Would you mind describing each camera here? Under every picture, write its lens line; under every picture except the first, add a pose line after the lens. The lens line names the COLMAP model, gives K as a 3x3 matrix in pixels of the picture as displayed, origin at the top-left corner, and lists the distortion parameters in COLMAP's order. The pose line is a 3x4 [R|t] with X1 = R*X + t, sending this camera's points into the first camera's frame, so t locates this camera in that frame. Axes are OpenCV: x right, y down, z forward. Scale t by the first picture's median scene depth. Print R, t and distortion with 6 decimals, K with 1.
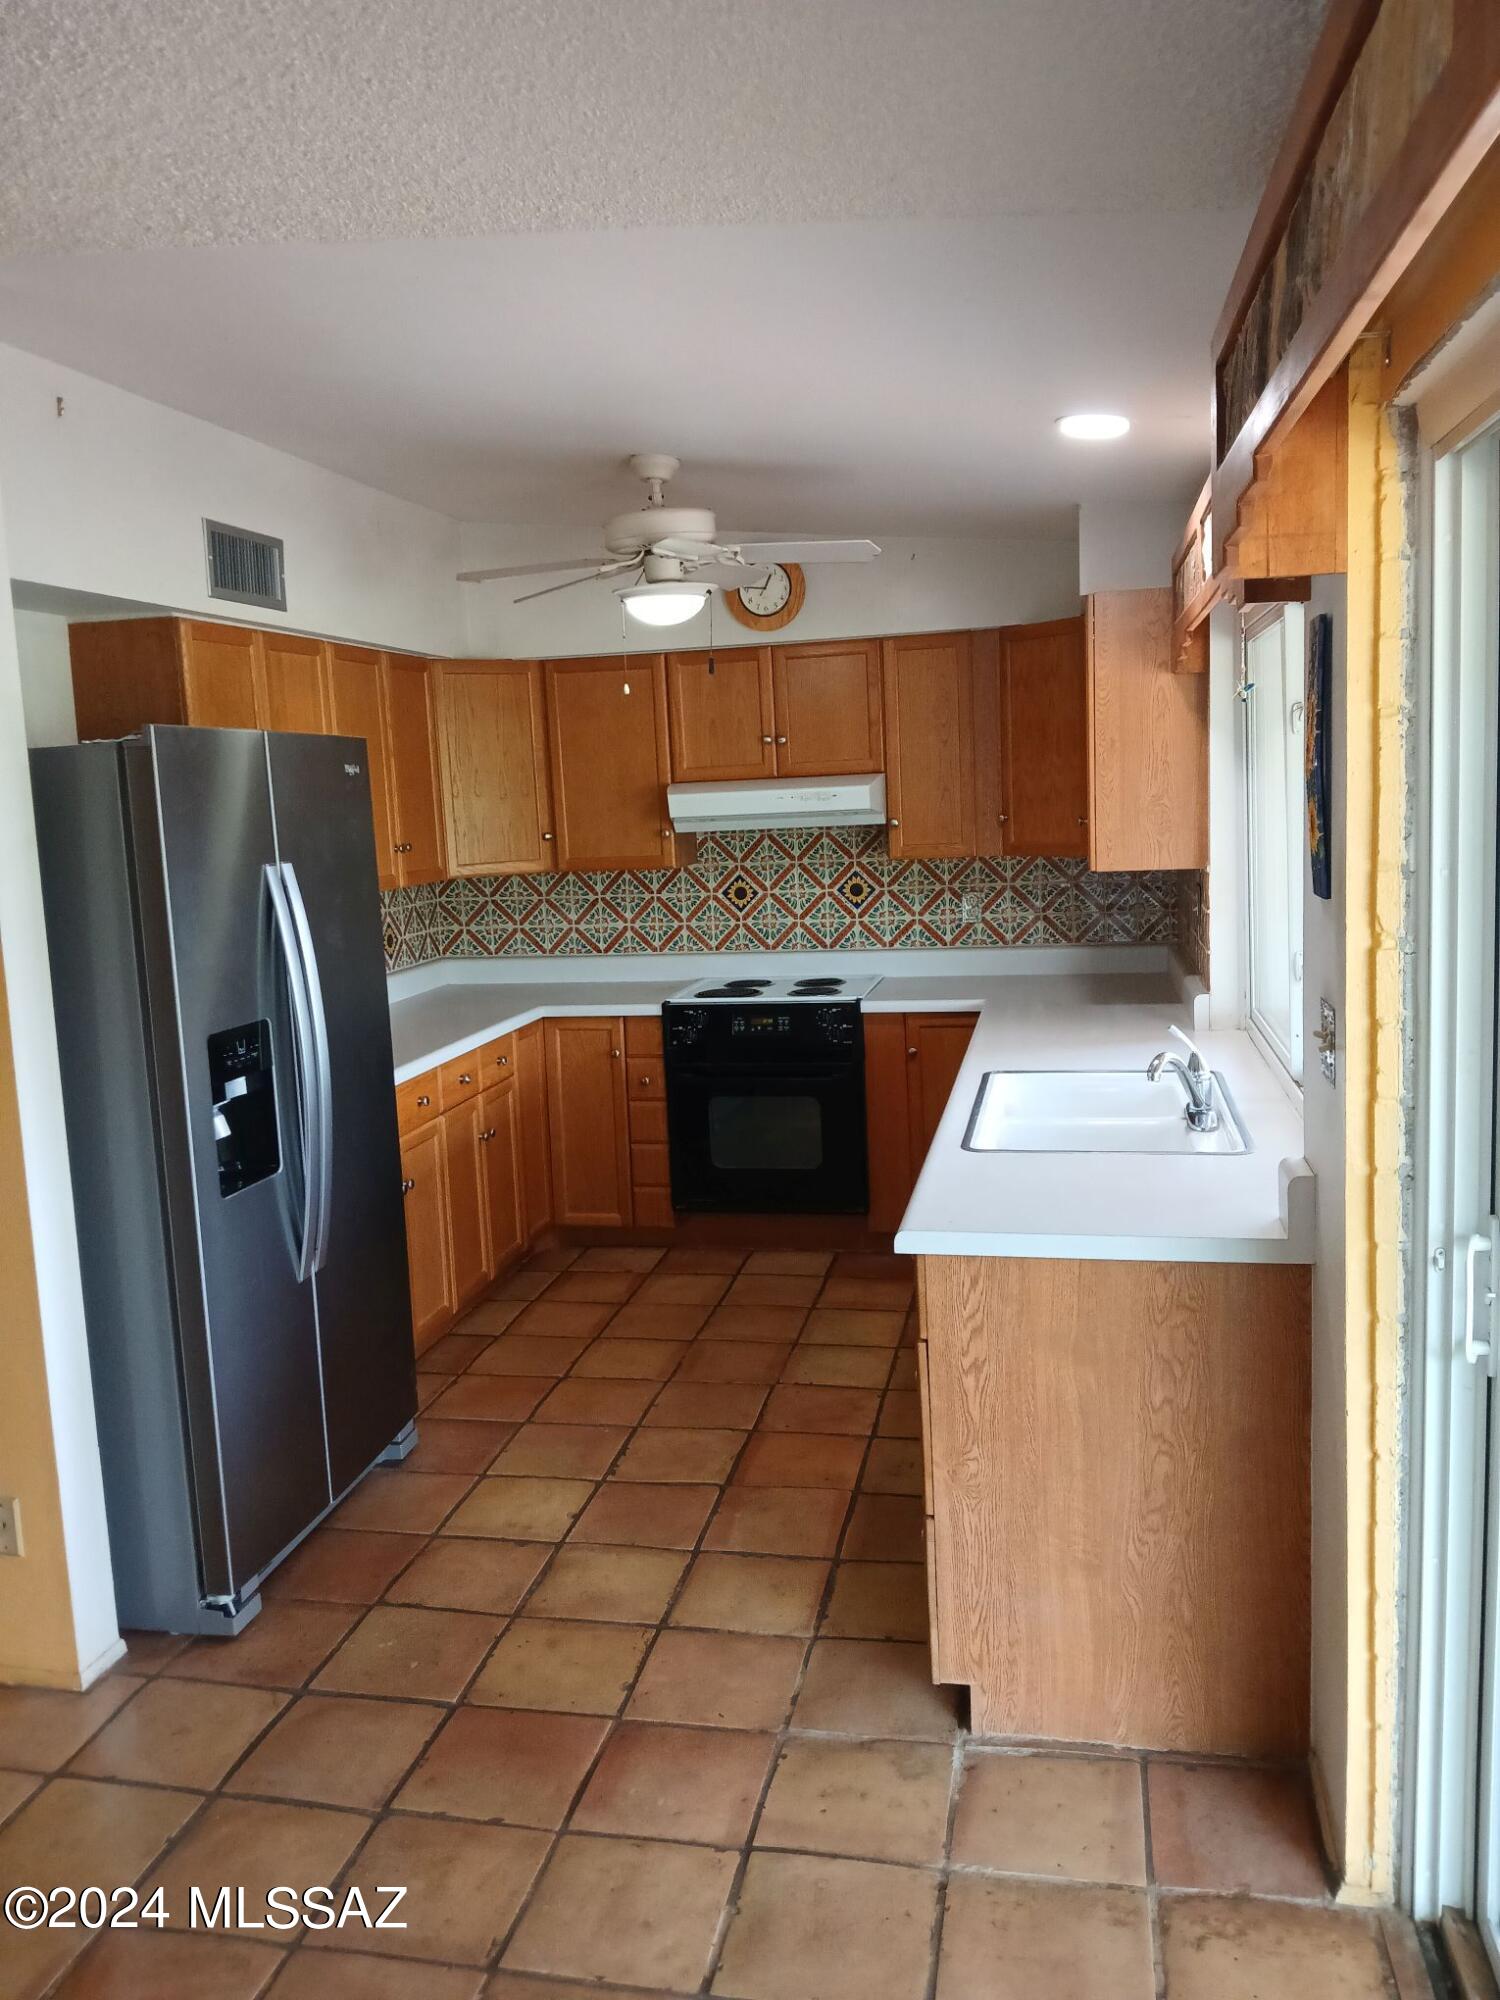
lens RADIAL K [[1547.7, 0, 752.0], [0, 1547.7, 979.1], [0, 0, 1]] dist [0.111227, -0.218925]
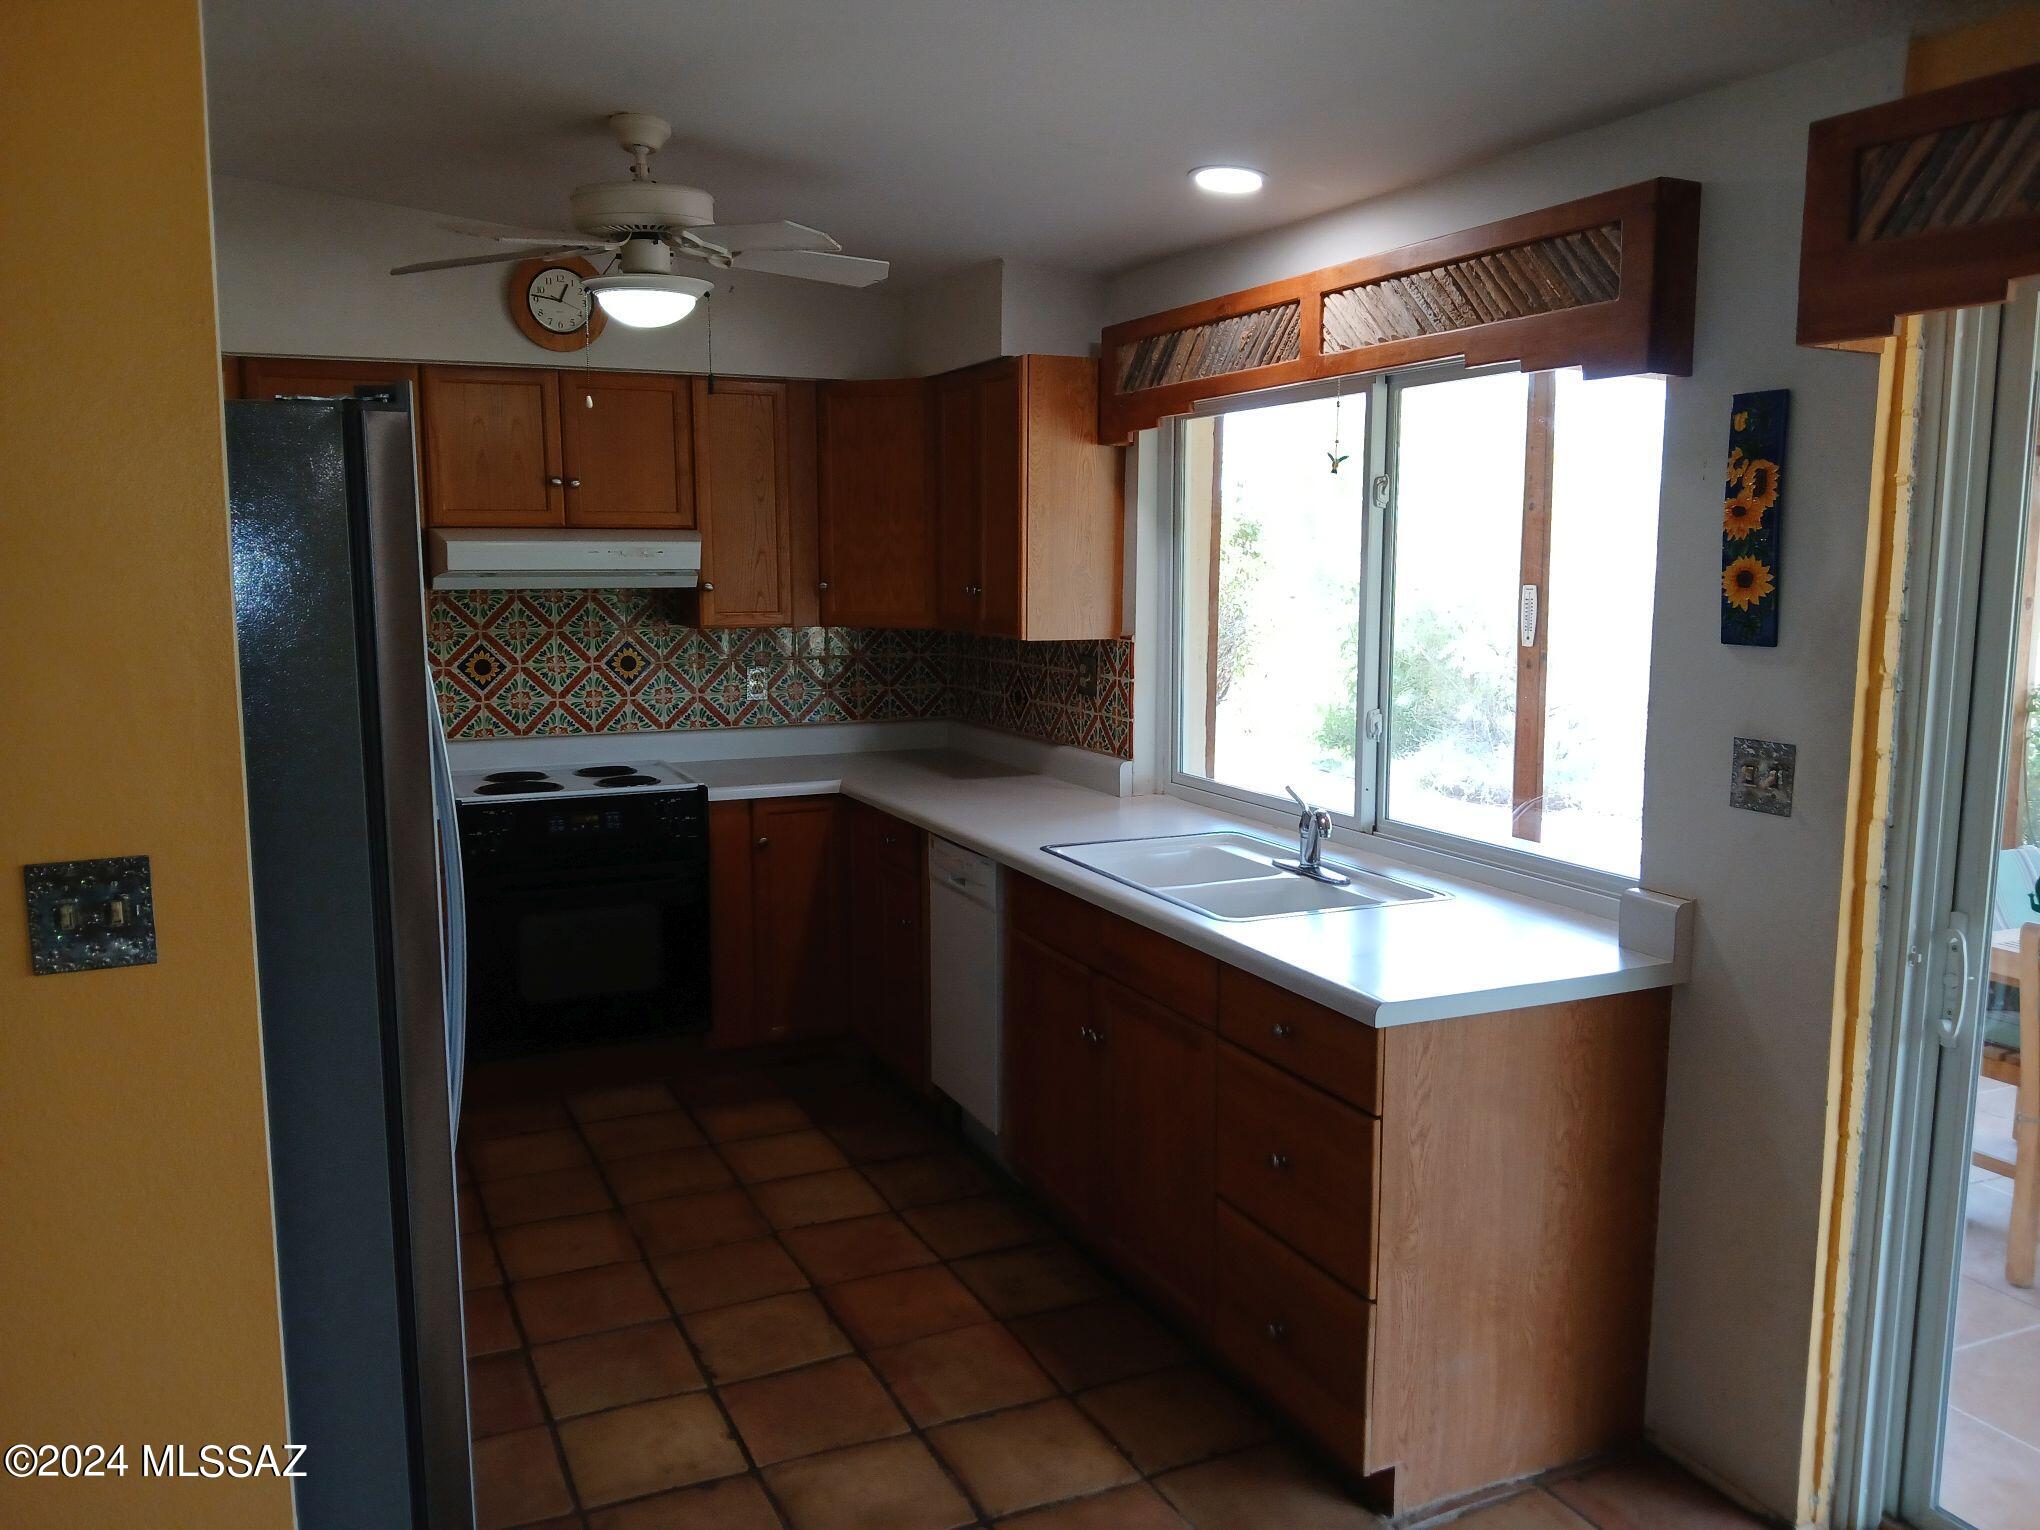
lens RADIAL K [[1578.6, 0, 997.5], [0, 1578.6, 771.7], [0, 0, 1]] dist [0.111227, -0.218925]
pose [[0.807017, -0.037167, 0.589357, -0.322066], [0.038259, 0.999211, 0.010626, 0.001546], [-0.589288, 0.013973, 0.807803, 0.176908]]
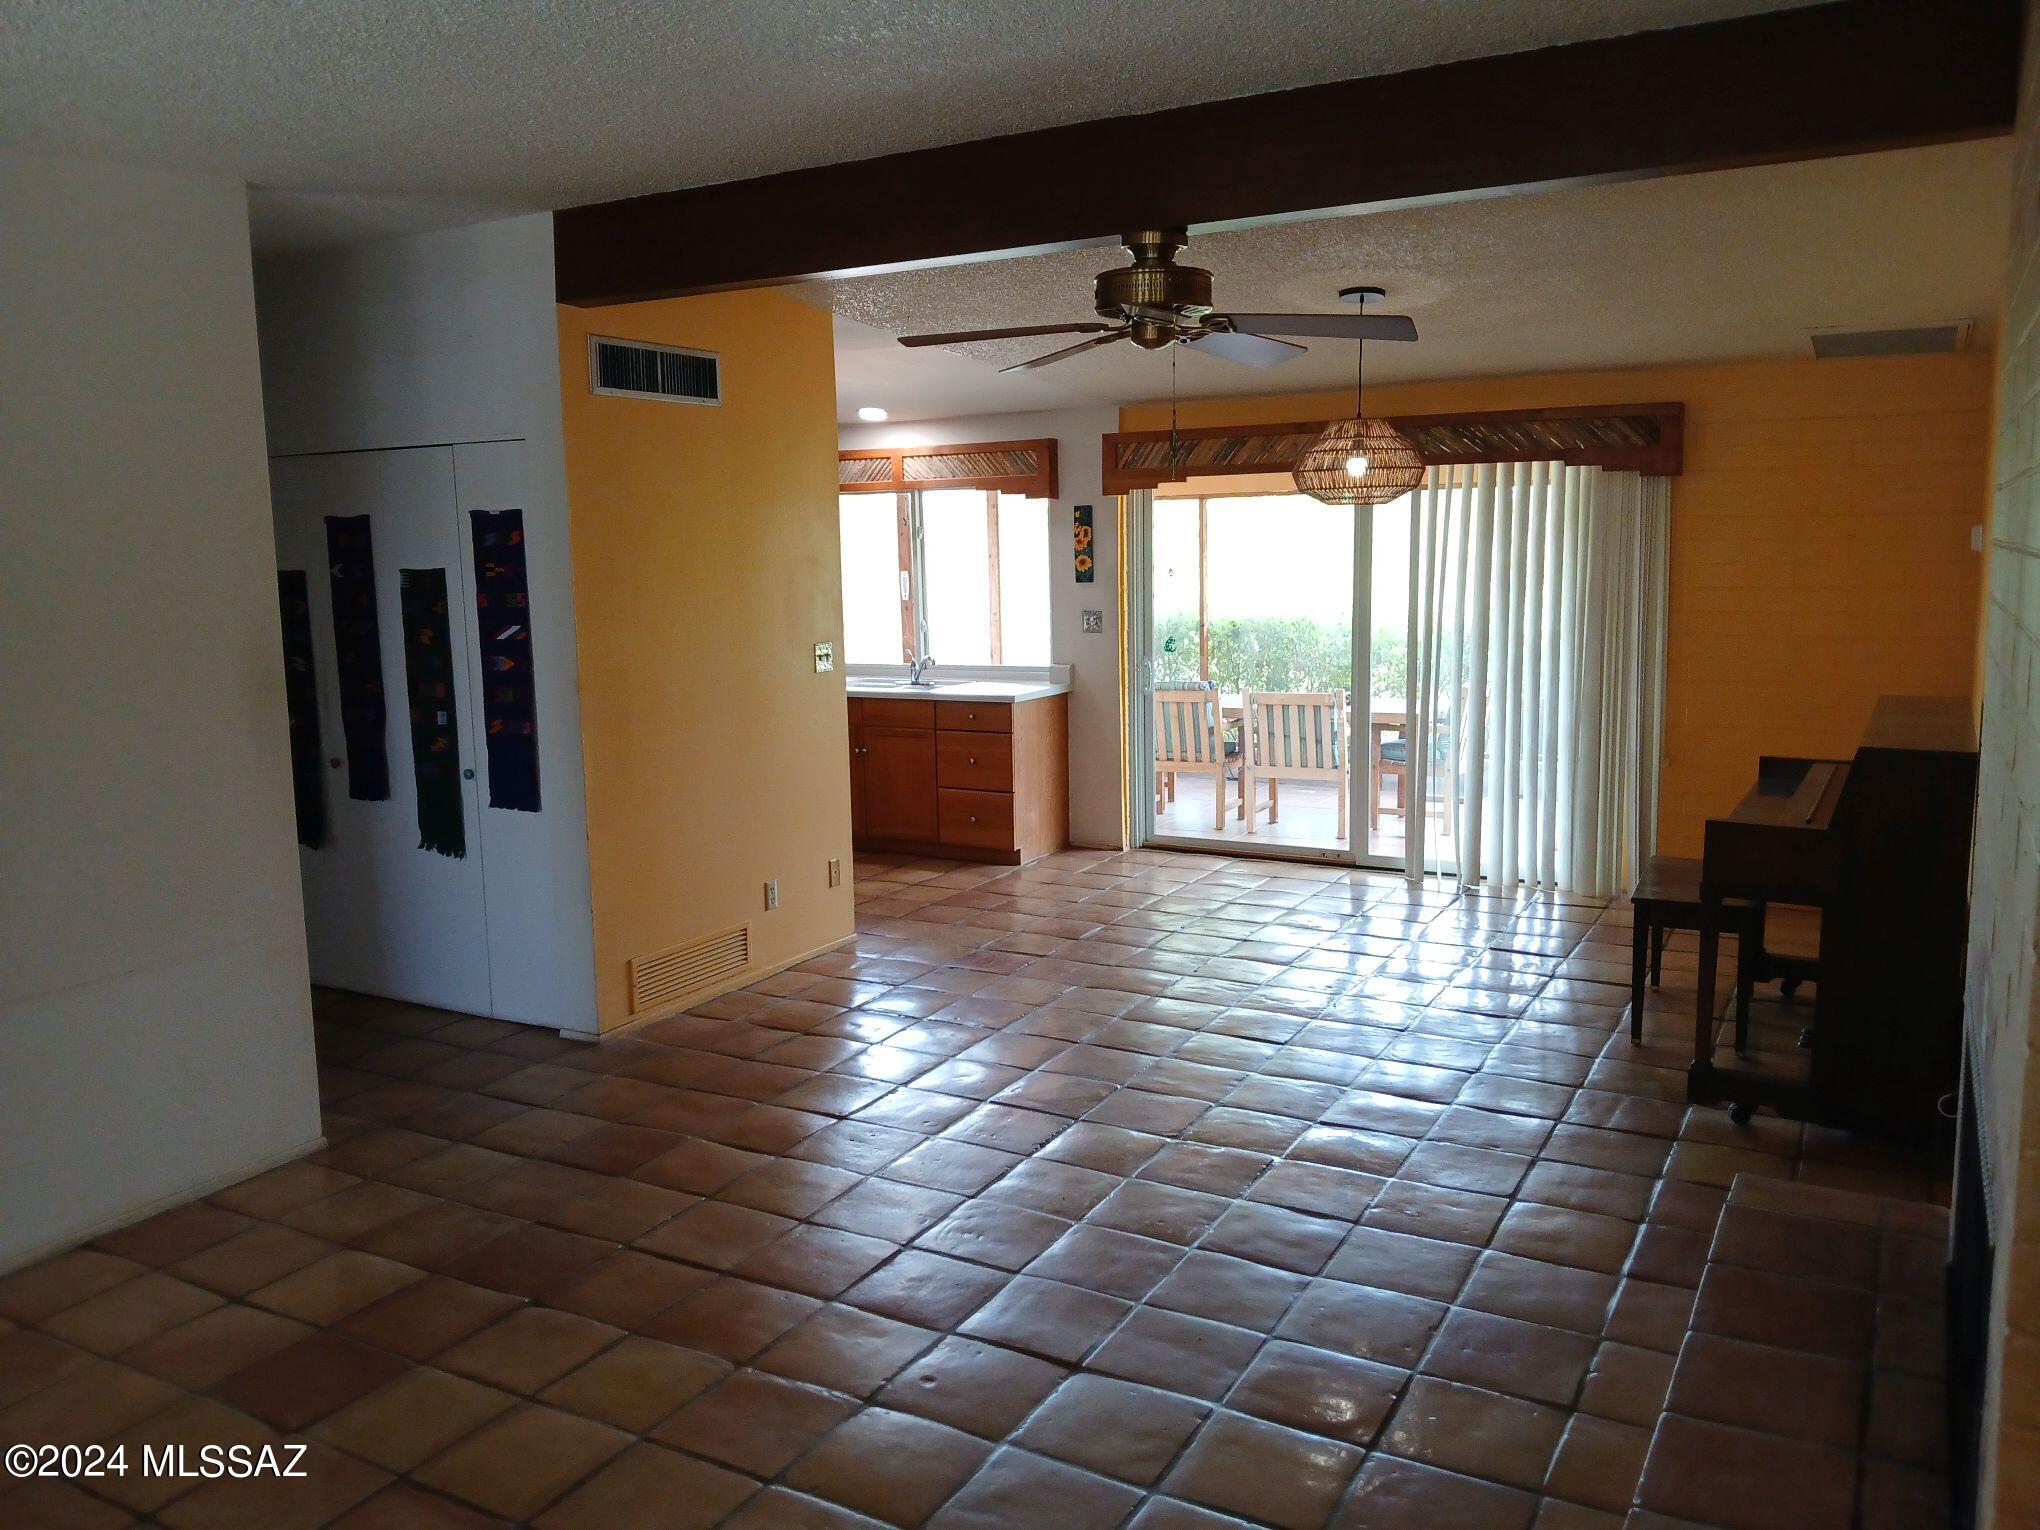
lens RADIAL K [[1578.6, 0, 997.5], [0, 1578.6, 771.7], [0, 0, 1]] dist [0.111227, -0.218925]
pose [[0.308626, -0.098674, 0.946051, -1.412934], [0.129605, 0.989691, 0.060945, 0.057775], [-0.942312, 0.103803, 0.318233, 0.030692]]
